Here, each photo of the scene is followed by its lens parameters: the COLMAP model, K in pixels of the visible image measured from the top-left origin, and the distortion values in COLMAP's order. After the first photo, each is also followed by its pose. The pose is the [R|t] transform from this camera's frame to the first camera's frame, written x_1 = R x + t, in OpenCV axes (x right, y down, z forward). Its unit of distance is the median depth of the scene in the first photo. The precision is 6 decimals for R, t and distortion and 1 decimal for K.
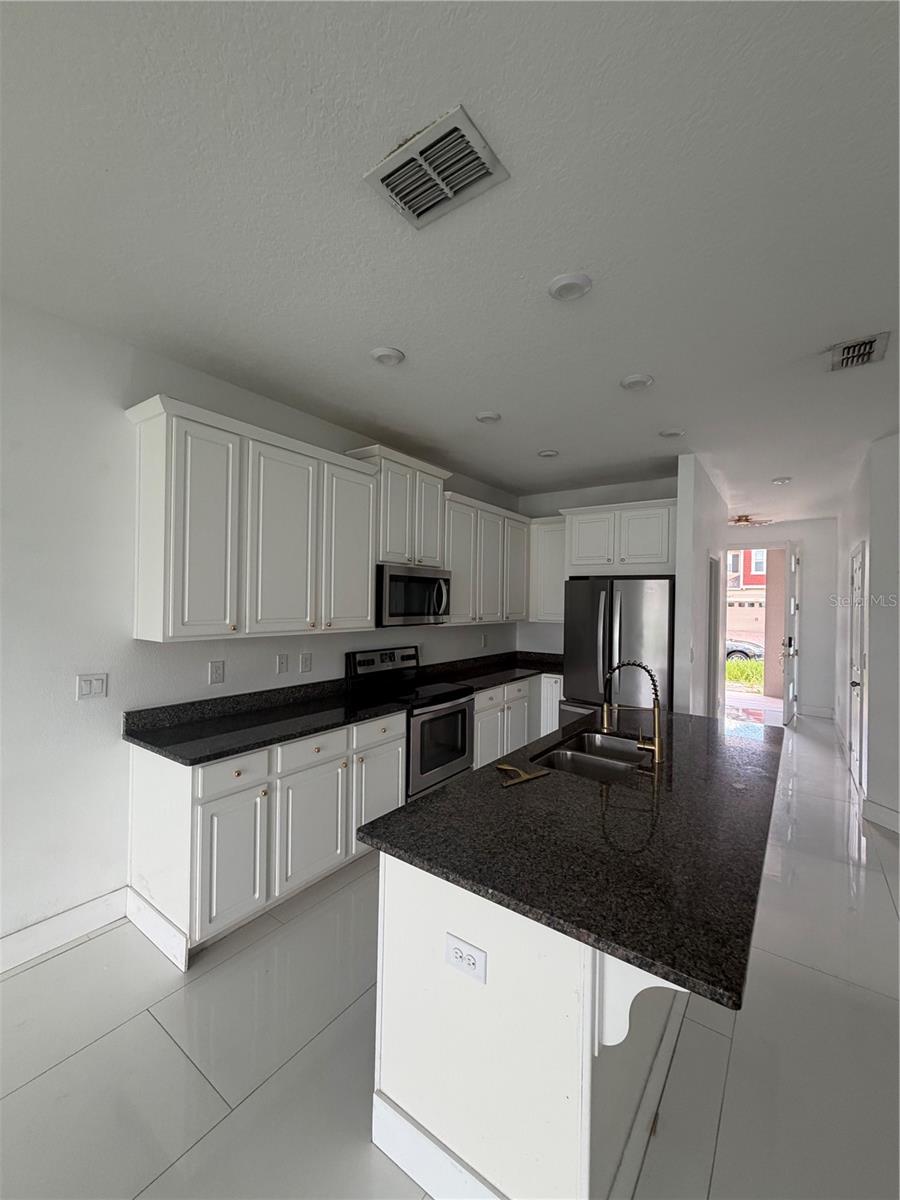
lens RADIAL K [[480.4, 0, 445.4], [0, 480.4, 599.5], [0, 0, 1]] dist [0.001149, 0.001035]
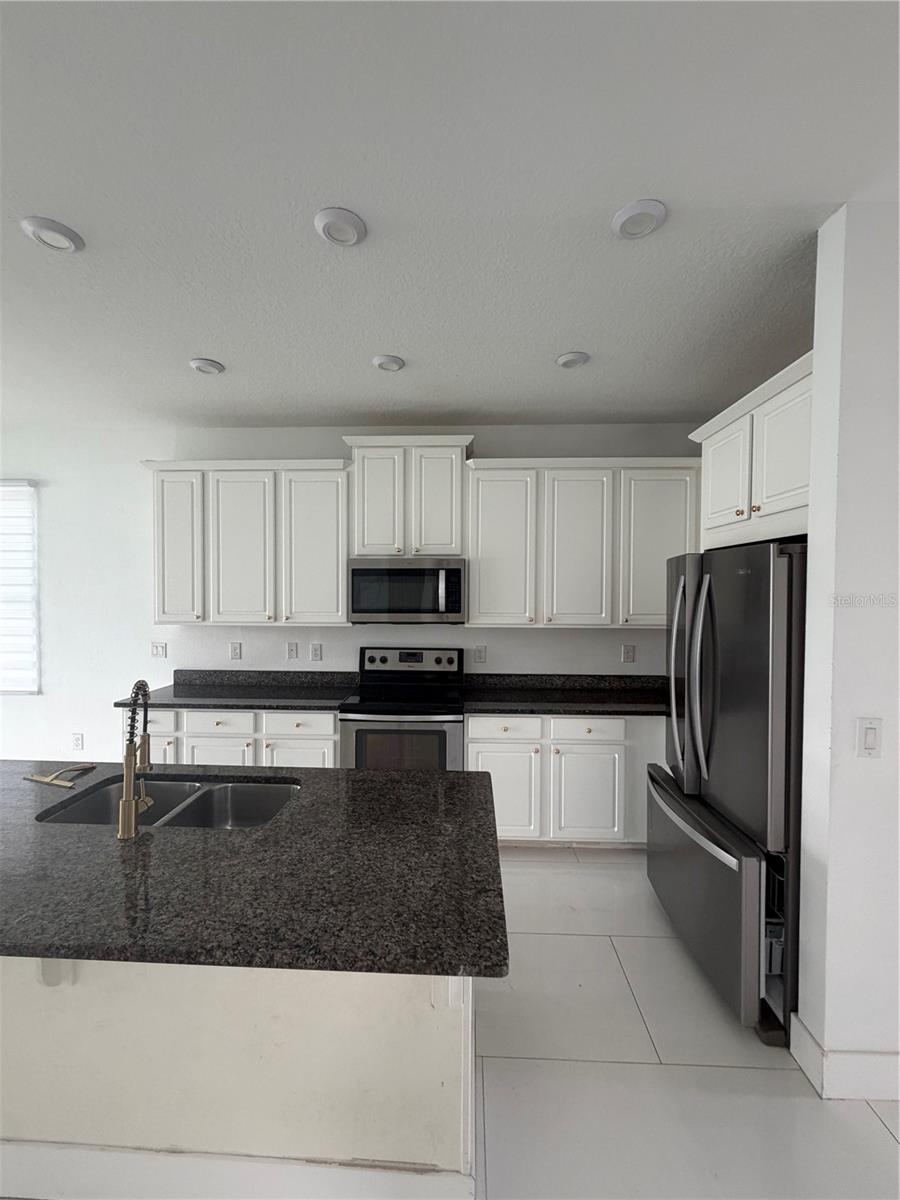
lens RADIAL K [[480.4, 0, 446.6], [0, 480.4, 597.8], [0, 0, 1]] dist [0.001149, 0.001035]
pose [[0.555811, 0.000440, -0.831309, 0.725798], [0.006206, 0.999970, 0.004678, 0.002558], [0.831285, -0.007760, 0.555792, 0.579387]]
